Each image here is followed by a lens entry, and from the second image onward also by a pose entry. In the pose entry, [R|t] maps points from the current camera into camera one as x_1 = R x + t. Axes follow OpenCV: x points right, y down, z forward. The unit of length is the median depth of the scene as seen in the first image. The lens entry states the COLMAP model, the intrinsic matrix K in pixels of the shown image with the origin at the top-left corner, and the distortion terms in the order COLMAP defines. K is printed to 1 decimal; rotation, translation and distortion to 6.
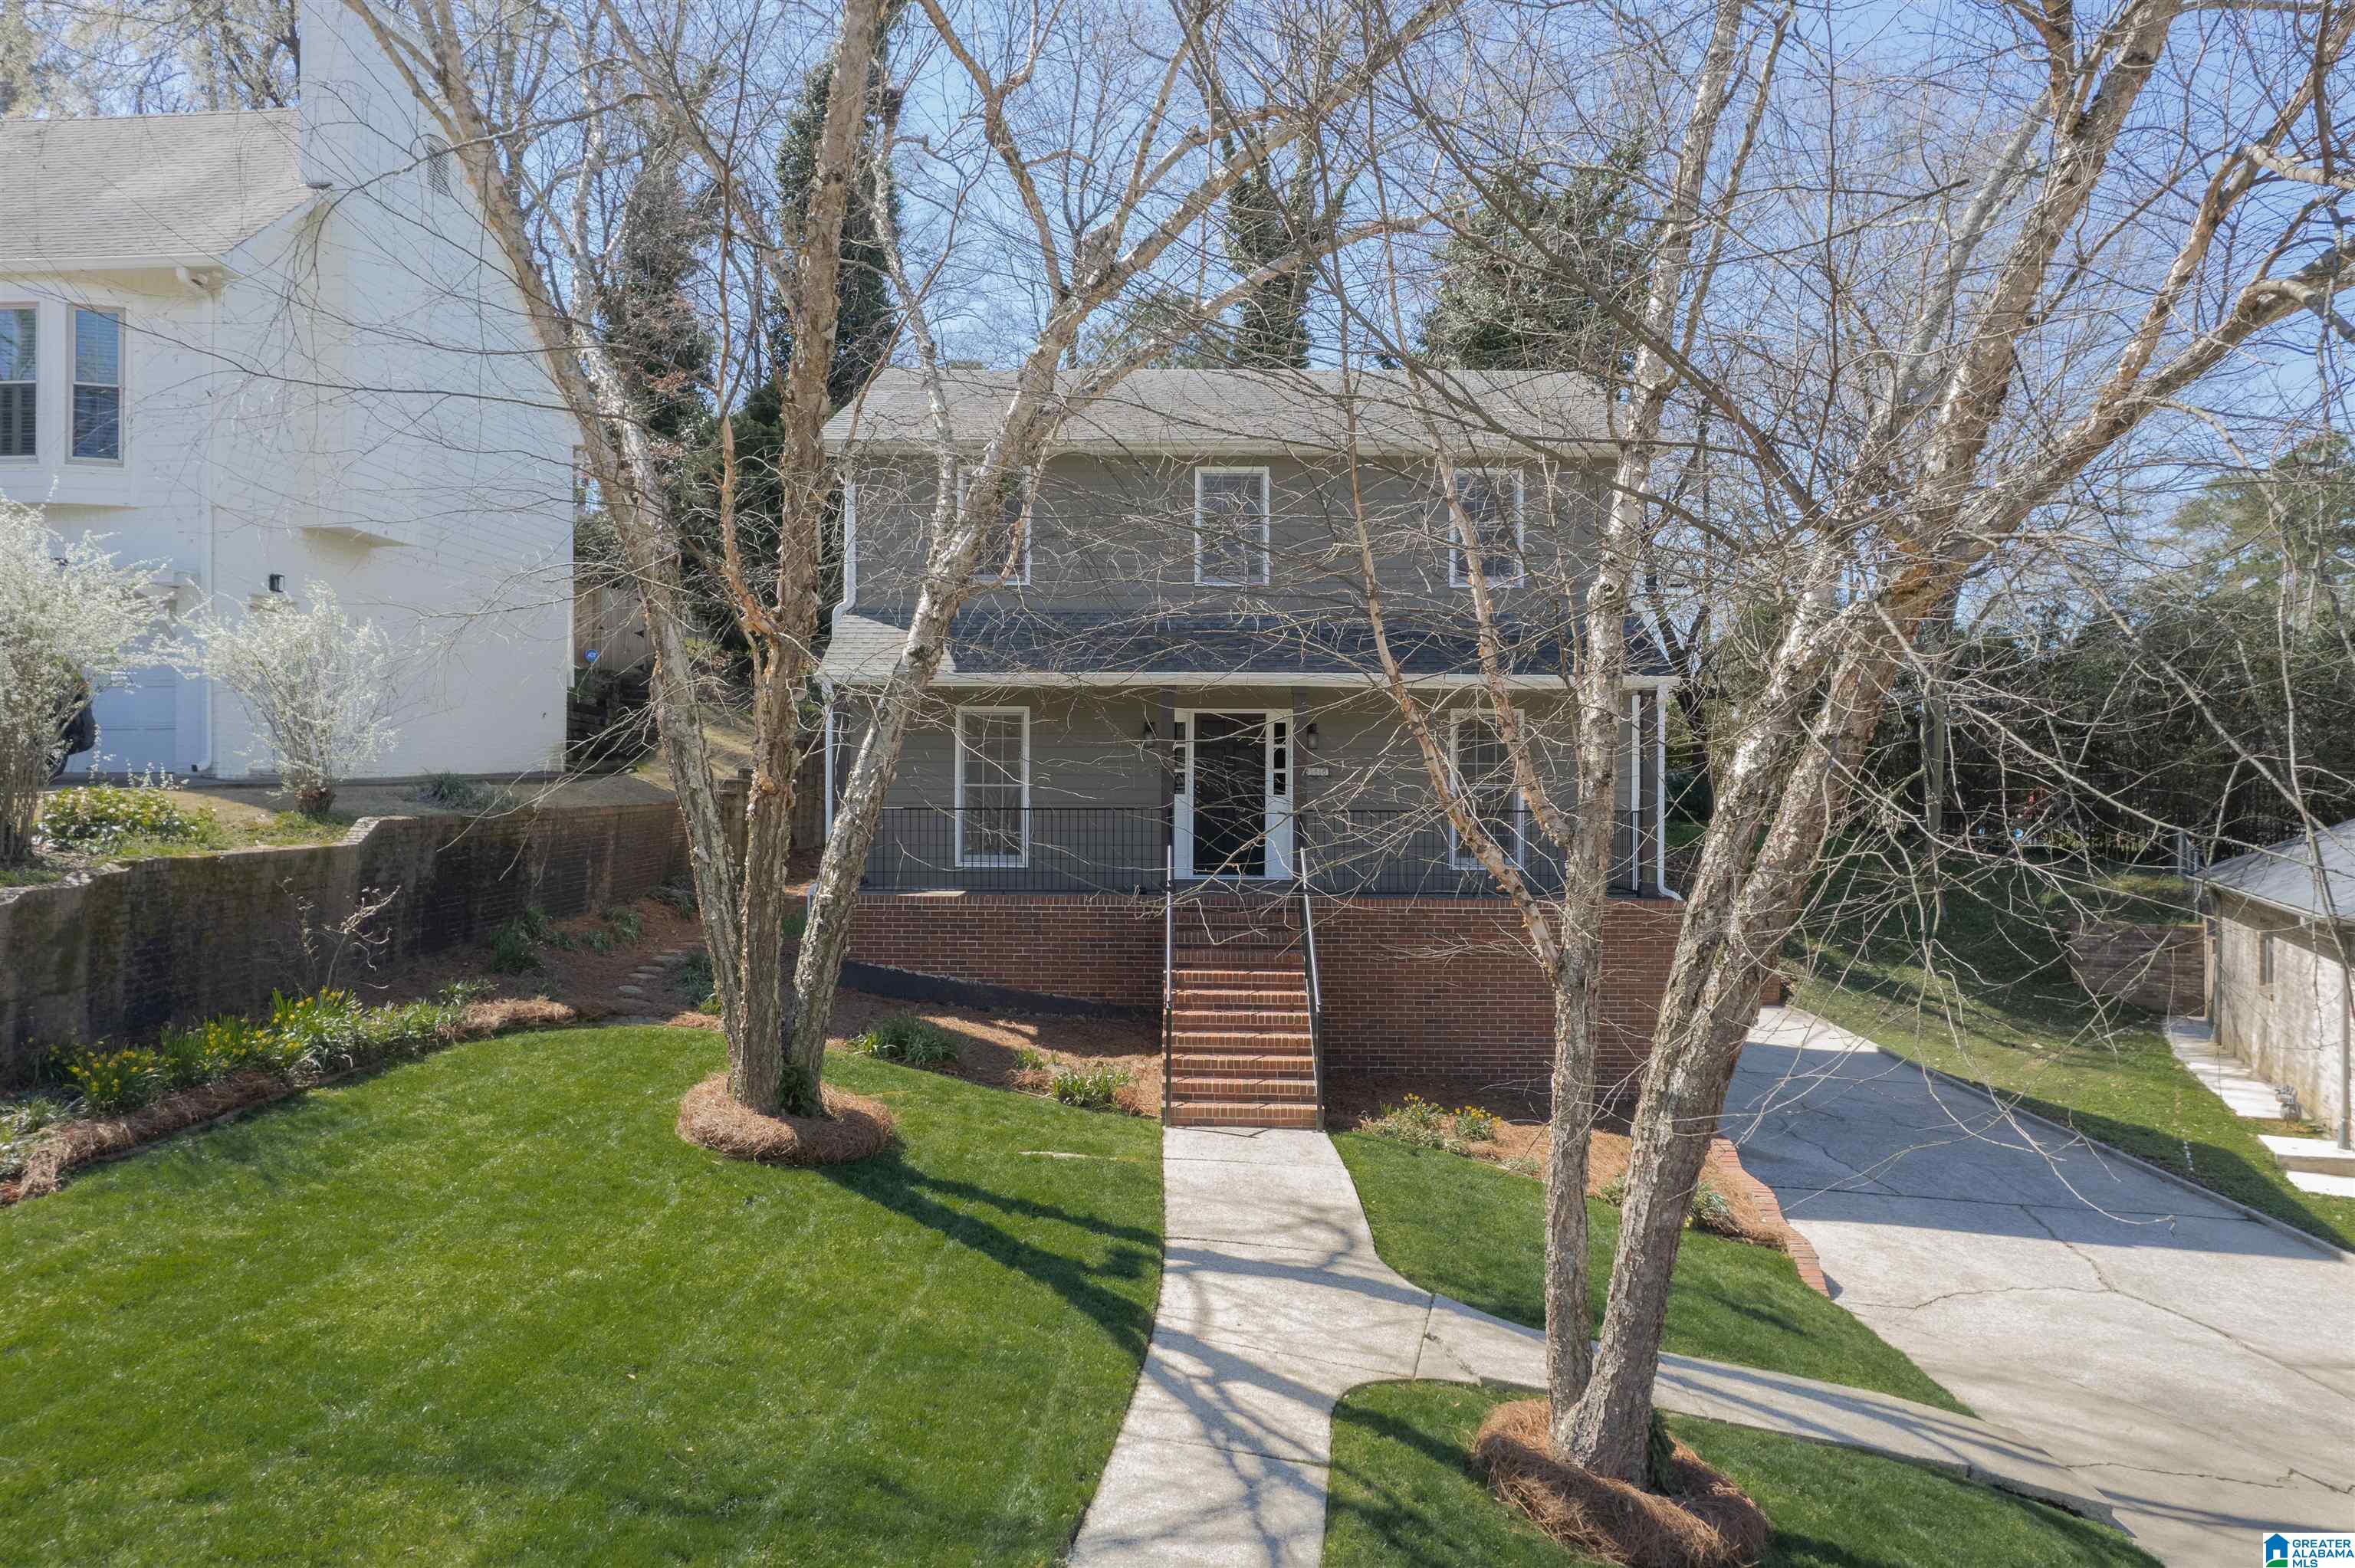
lens RADIAL K [[1523.2, 0, 1159.4], [0, 1523.2, 789.3], [0, 0, 1]] dist [-0.083785, 0.072397]
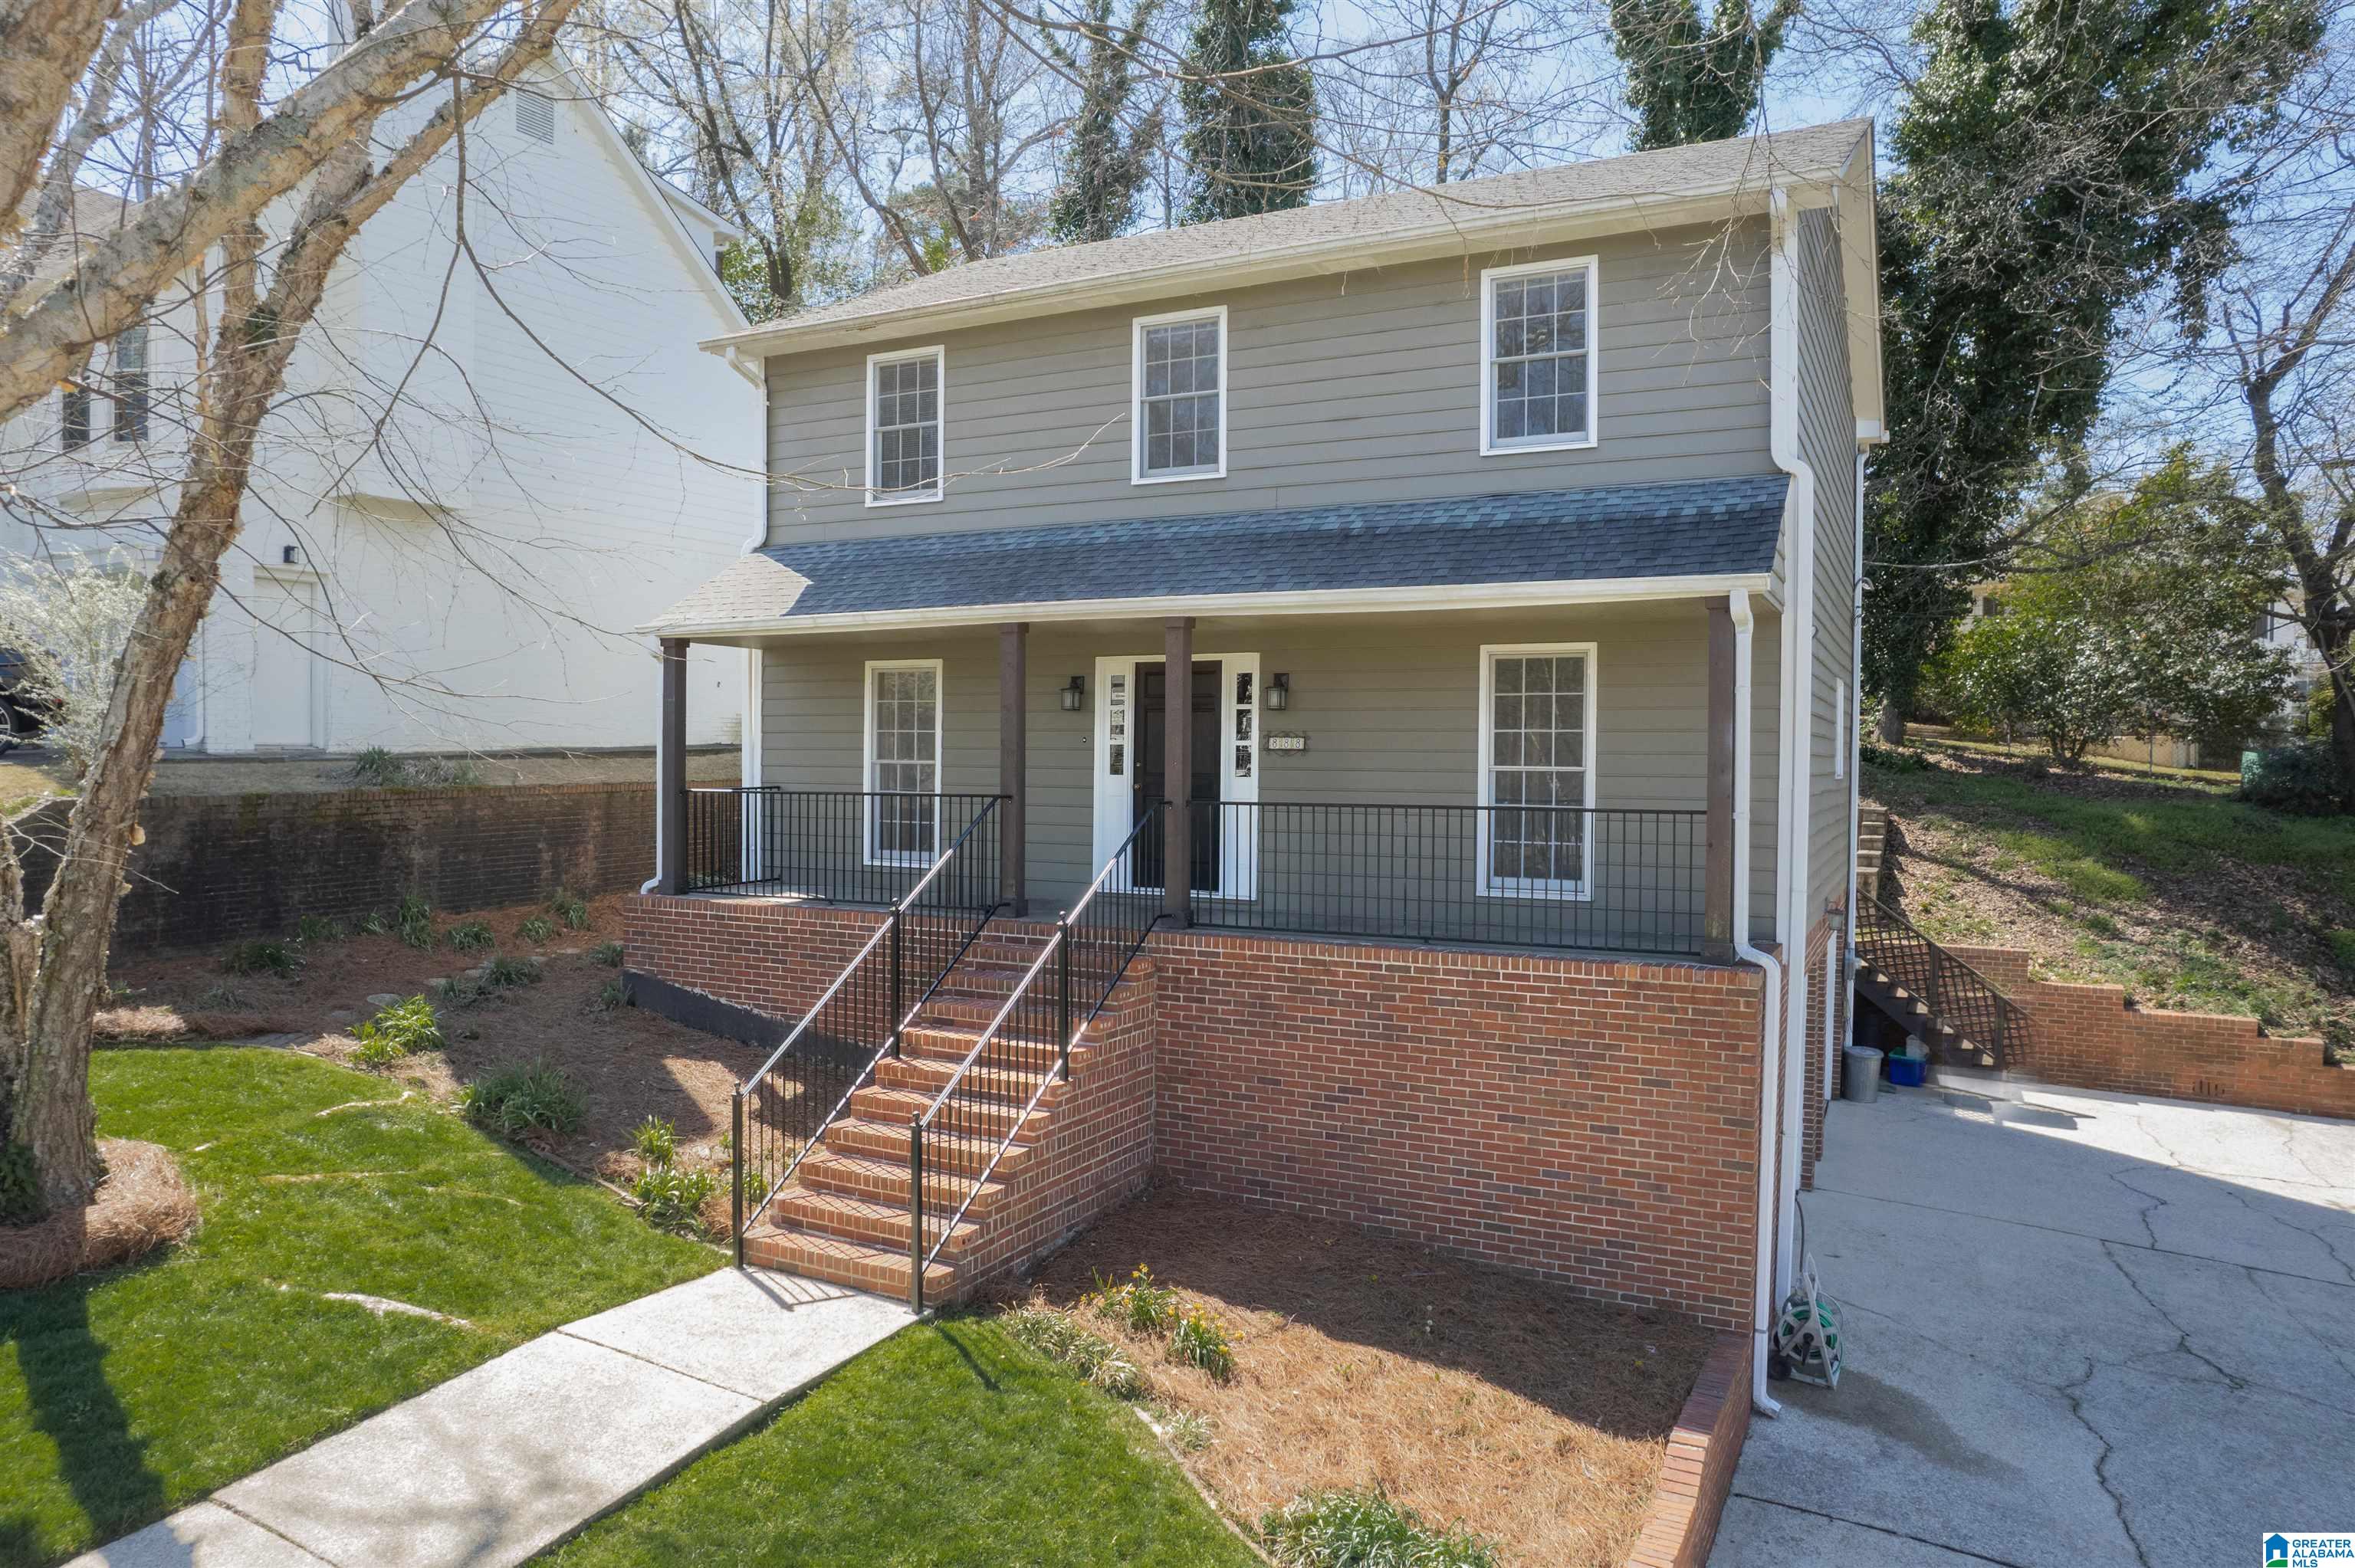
lens RADIAL K [[1523.2, 0, 1159.4], [0, 1523.2, 789.3], [0, 0, 1]] dist [-0.083785, 0.072397]
pose [[0.896886, 0.011834, -0.442104, 0.630491], [-0.003870, 0.999814, 0.018910, -0.007153], [0.442245, -0.015249, 0.896765, 0.643344]]
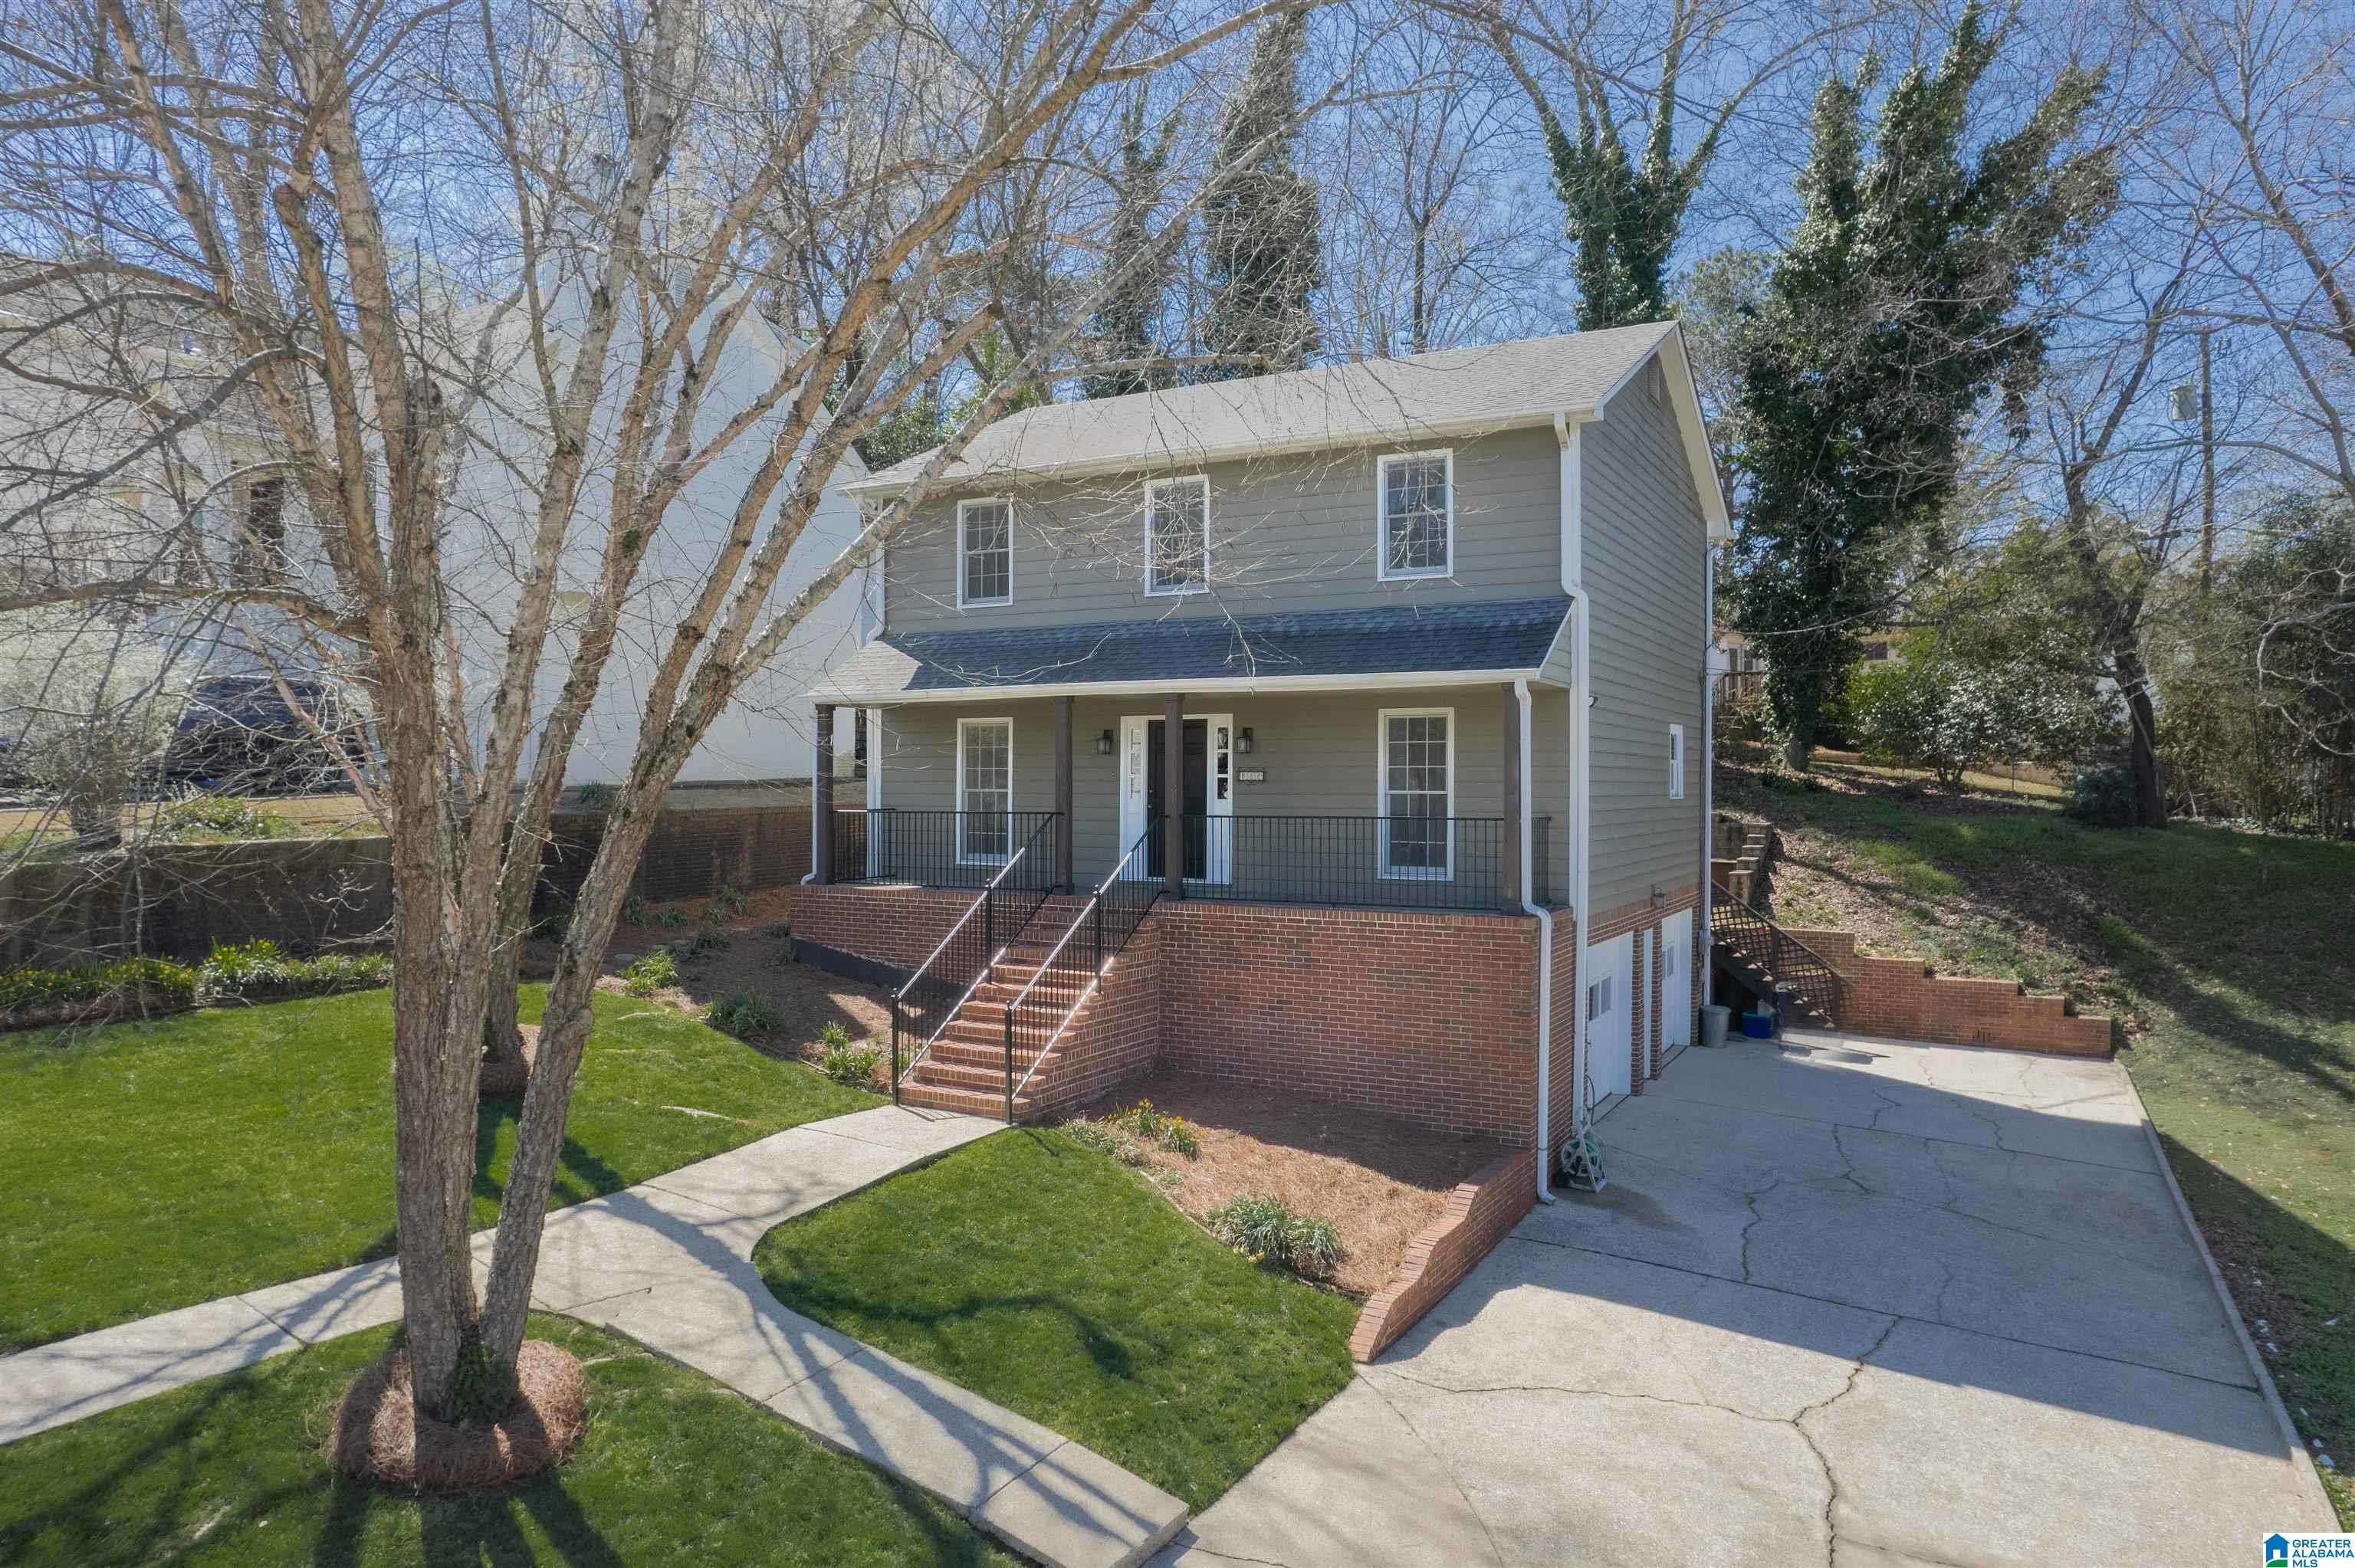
lens RADIAL K [[1523.2, 0, 1159.4], [0, 1523.2, 789.3], [0, 0, 1]] dist [-0.083785, 0.072397]
pose [[0.883931, -0.001381, -0.467615, 0.915052], [0.002095, 0.999997, 0.001005, -0.007781], [0.467612, -0.001868, 0.883932, 0.167447]]
